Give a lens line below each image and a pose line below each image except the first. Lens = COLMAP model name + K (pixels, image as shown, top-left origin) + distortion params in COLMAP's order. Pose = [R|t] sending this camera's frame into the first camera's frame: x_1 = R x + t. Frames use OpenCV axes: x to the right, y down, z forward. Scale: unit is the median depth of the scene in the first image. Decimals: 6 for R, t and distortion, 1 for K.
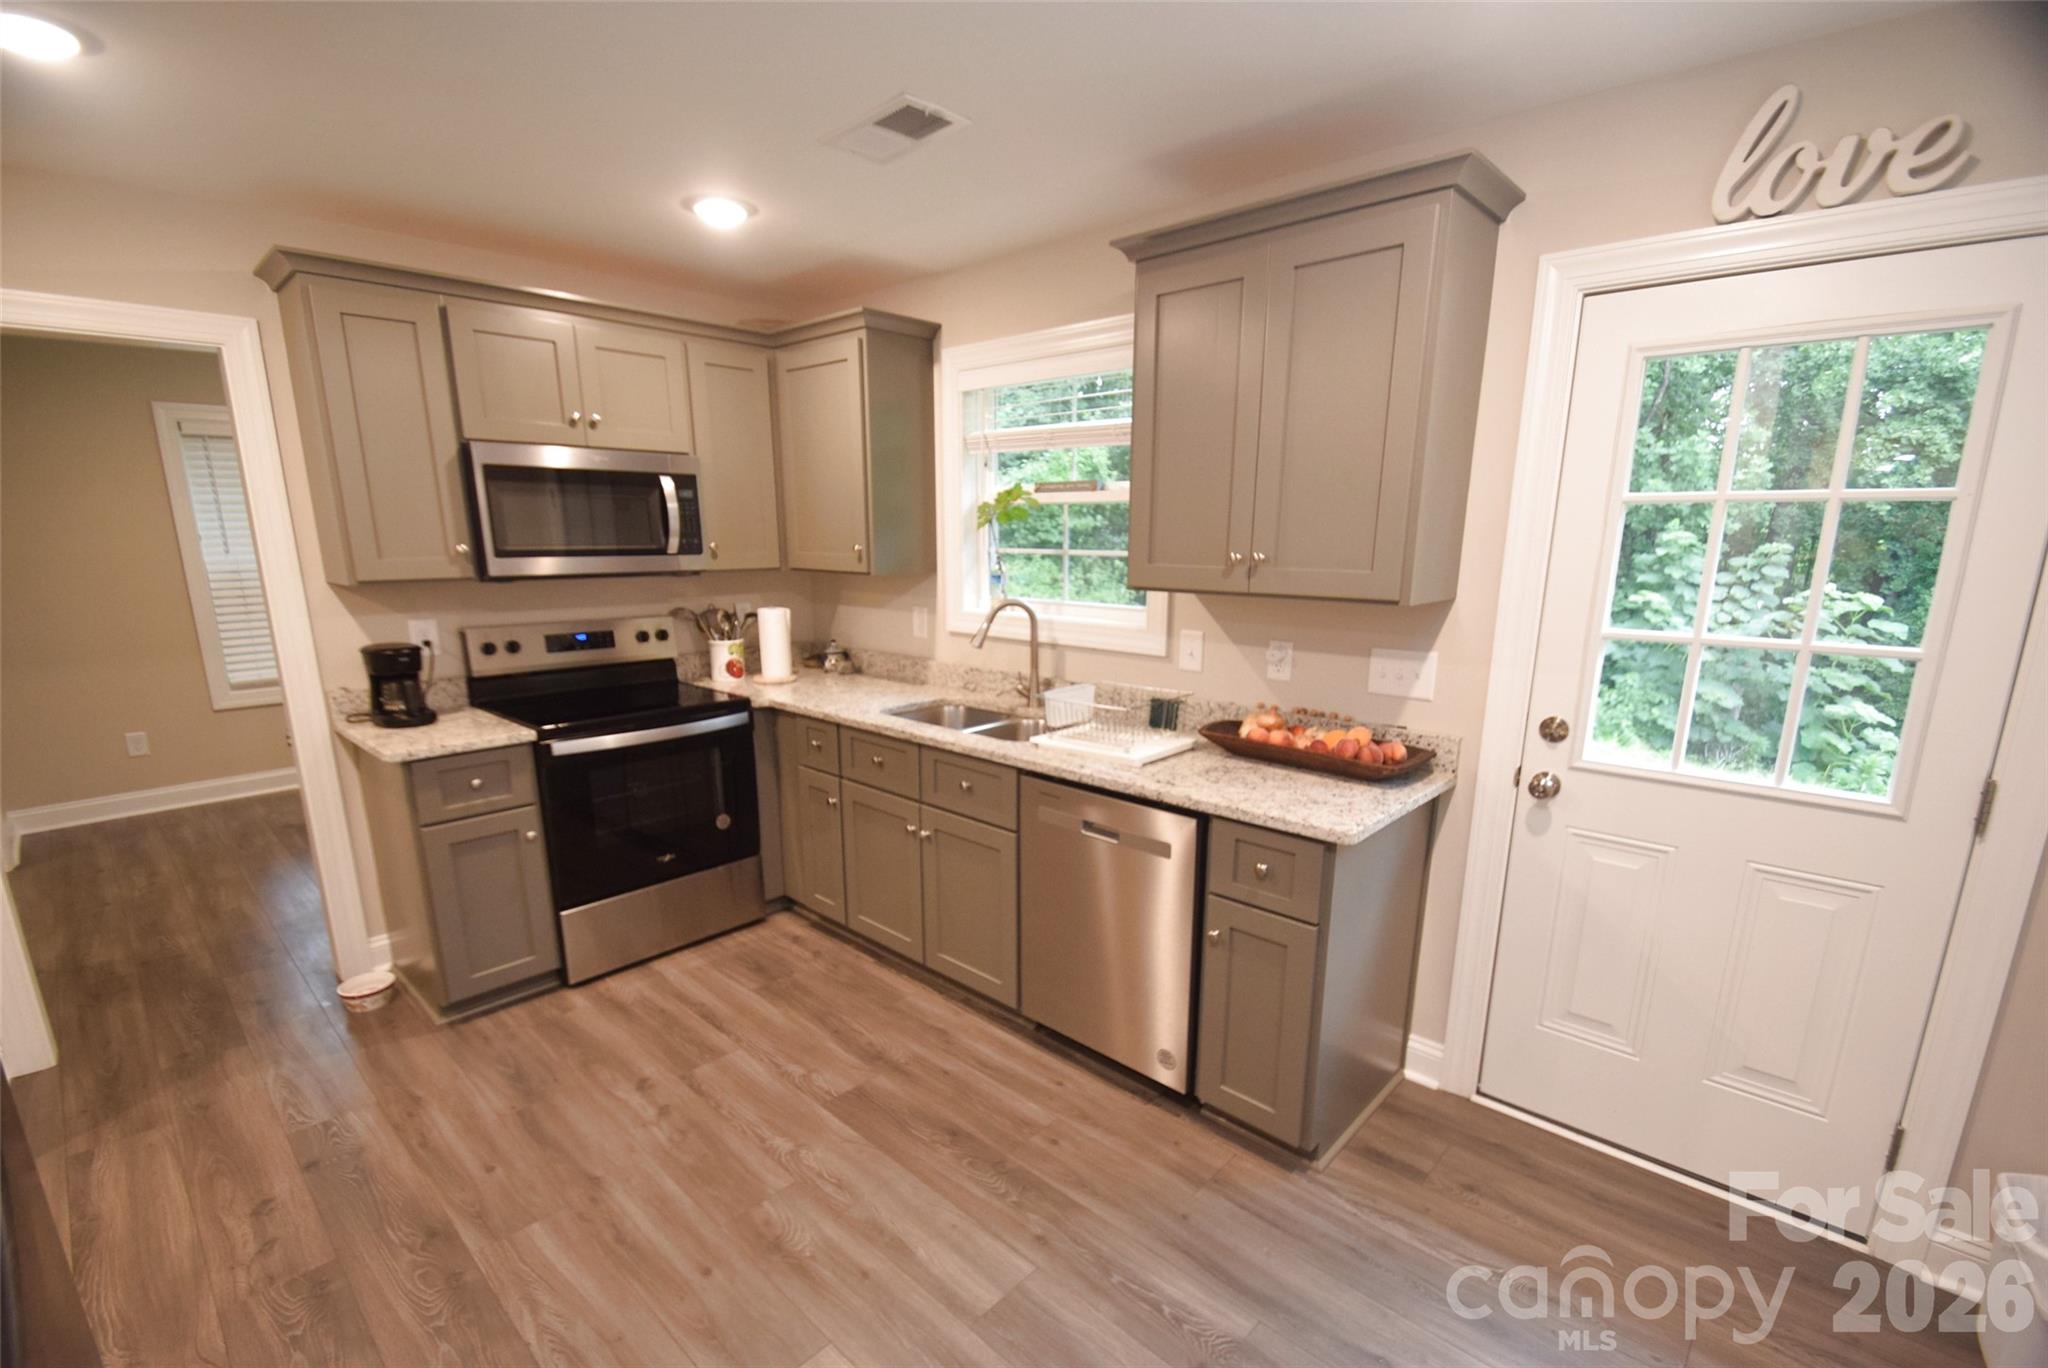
lens RADIAL K [[894.2, 0, 1018.5], [0, 894.2, 742.4], [0, 0, 1]] dist [-0.002893, -0.000477]
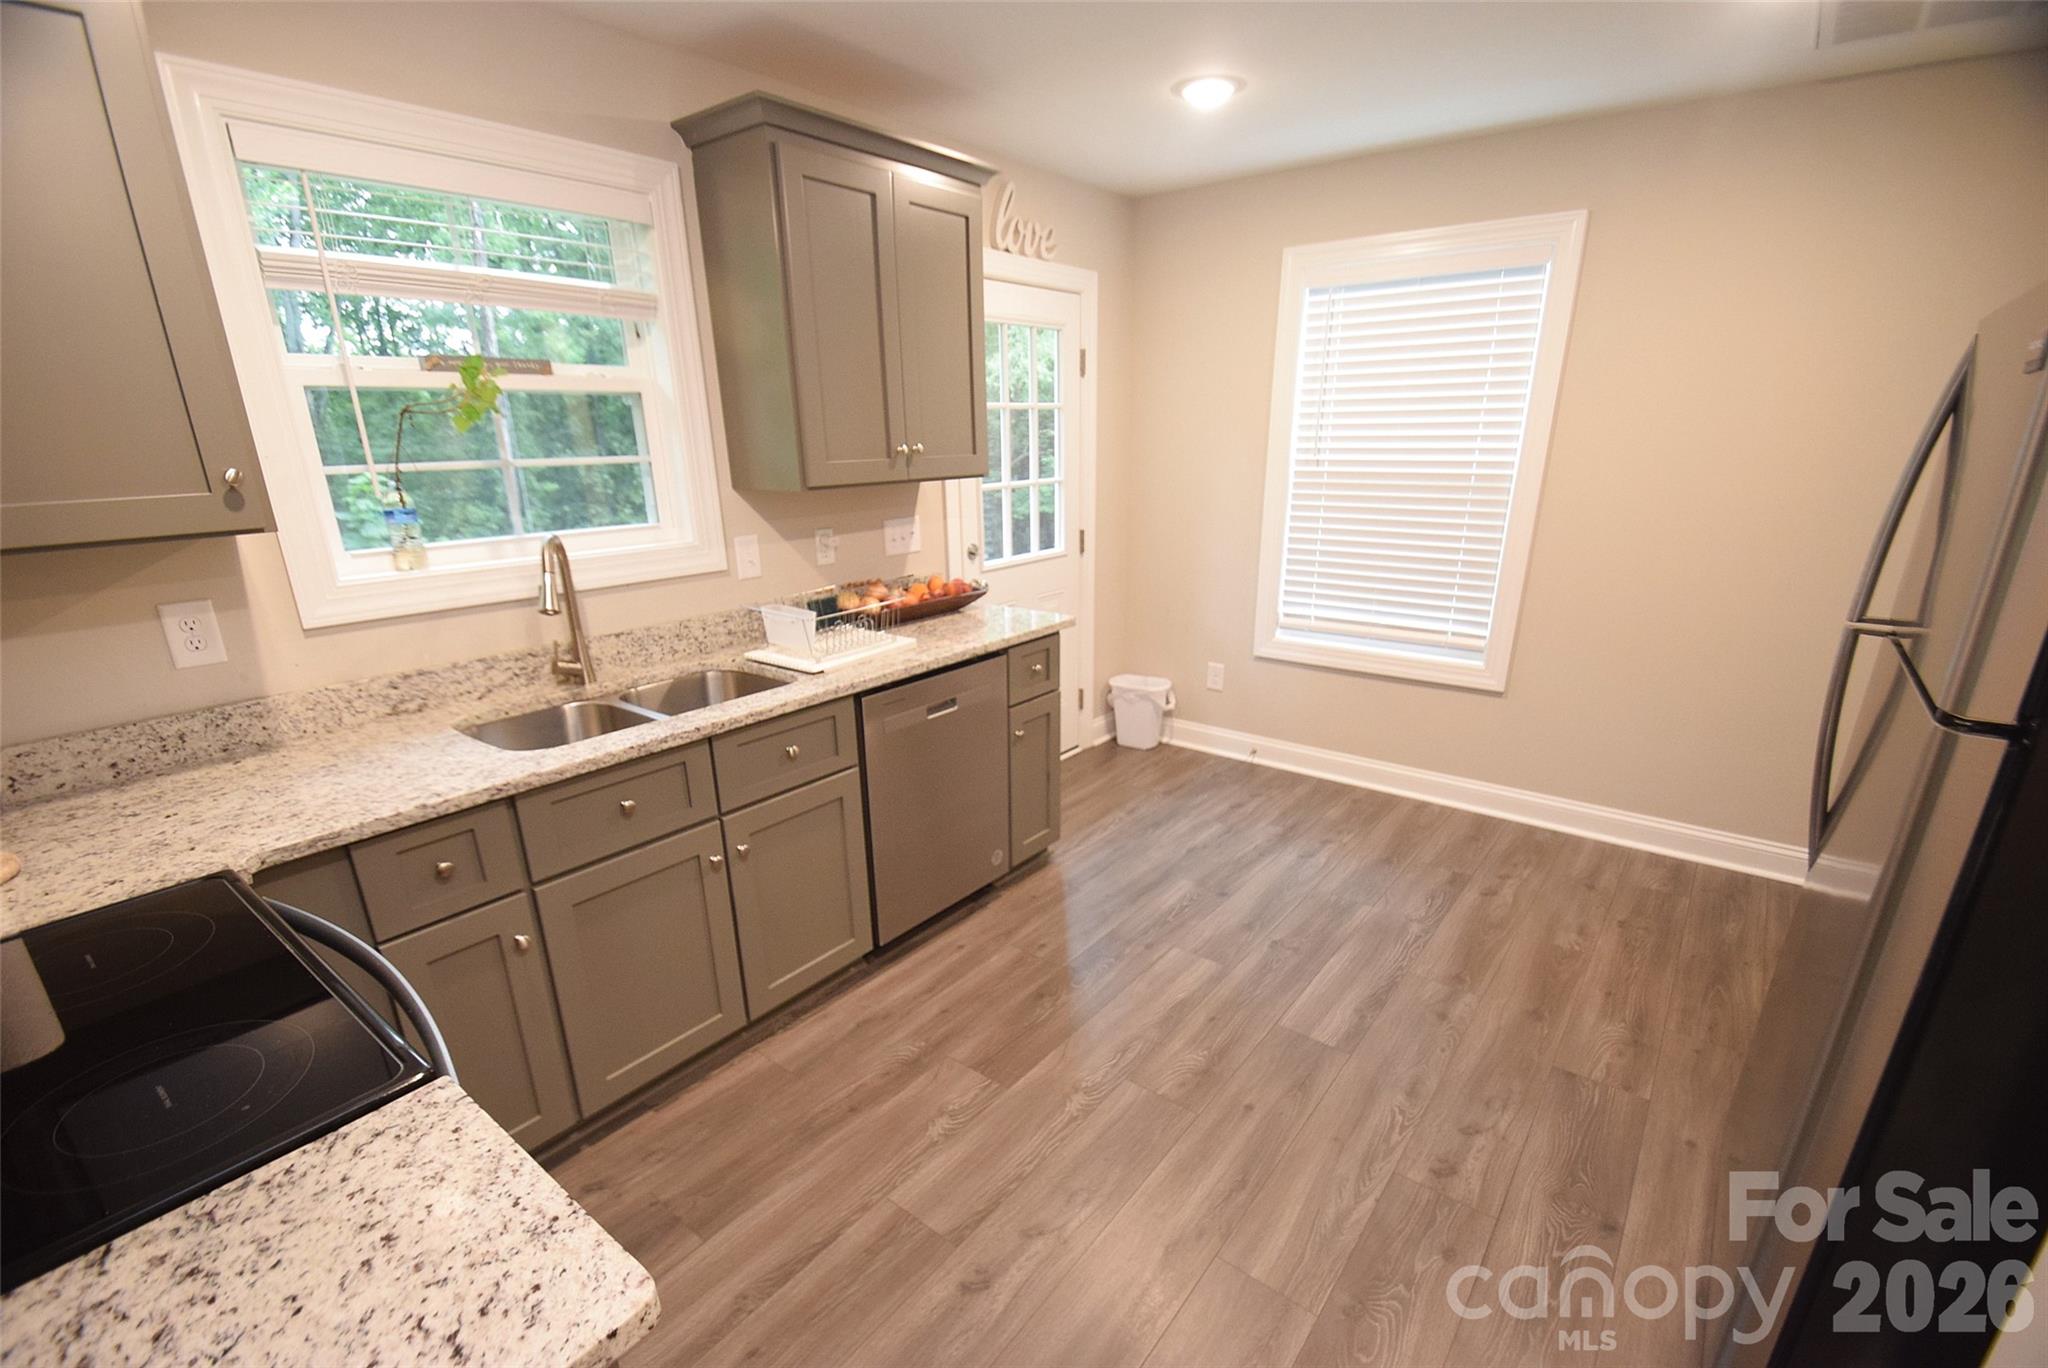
lens RADIAL K [[905.7, 0, 1018.7], [0, 905.7, 750.1], [0, 0, 1]] dist [0.002754, 0.000247]
pose [[-0.082410, -0.335171, 0.938546, -0.846394], [0.246763, 0.905562, 0.345059, -0.185257], [-0.965565, 0.260035, 0.008081, 0.790243]]
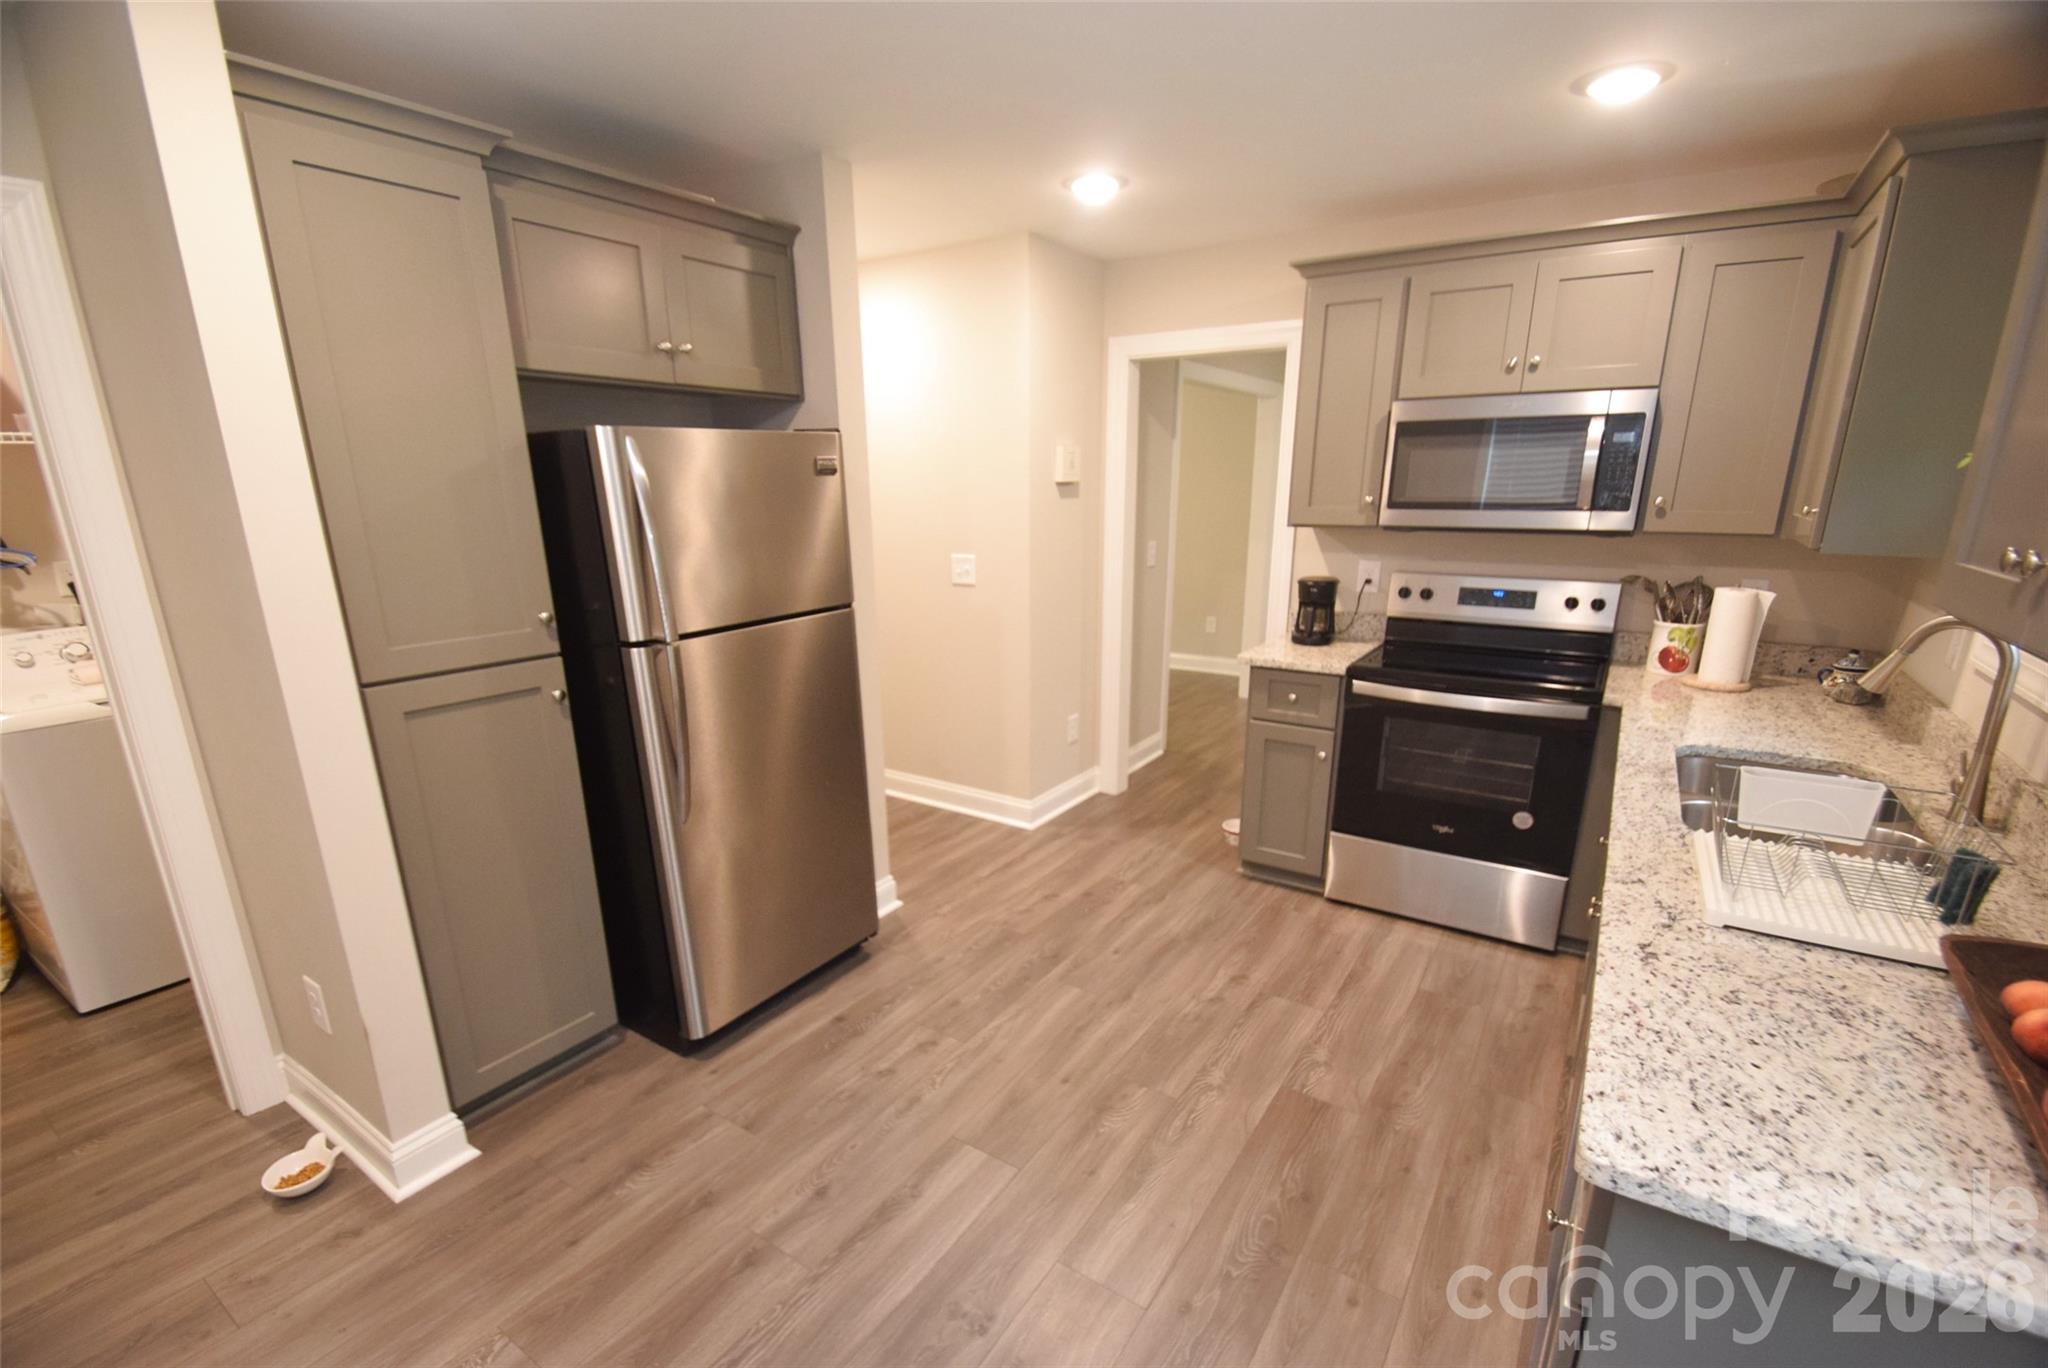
lens RADIAL K [[896.1, 0, 1025.6], [0, 896.1, 740.4], [0, 0, 1]] dist [0.004219, 0.000361]
pose [[0.166676, 0.272315, -0.947662, 0.488772], [-0.221708, 0.946845, 0.233086, -0.100528], [0.960762, 0.171255, 0.218191, 0.402533]]
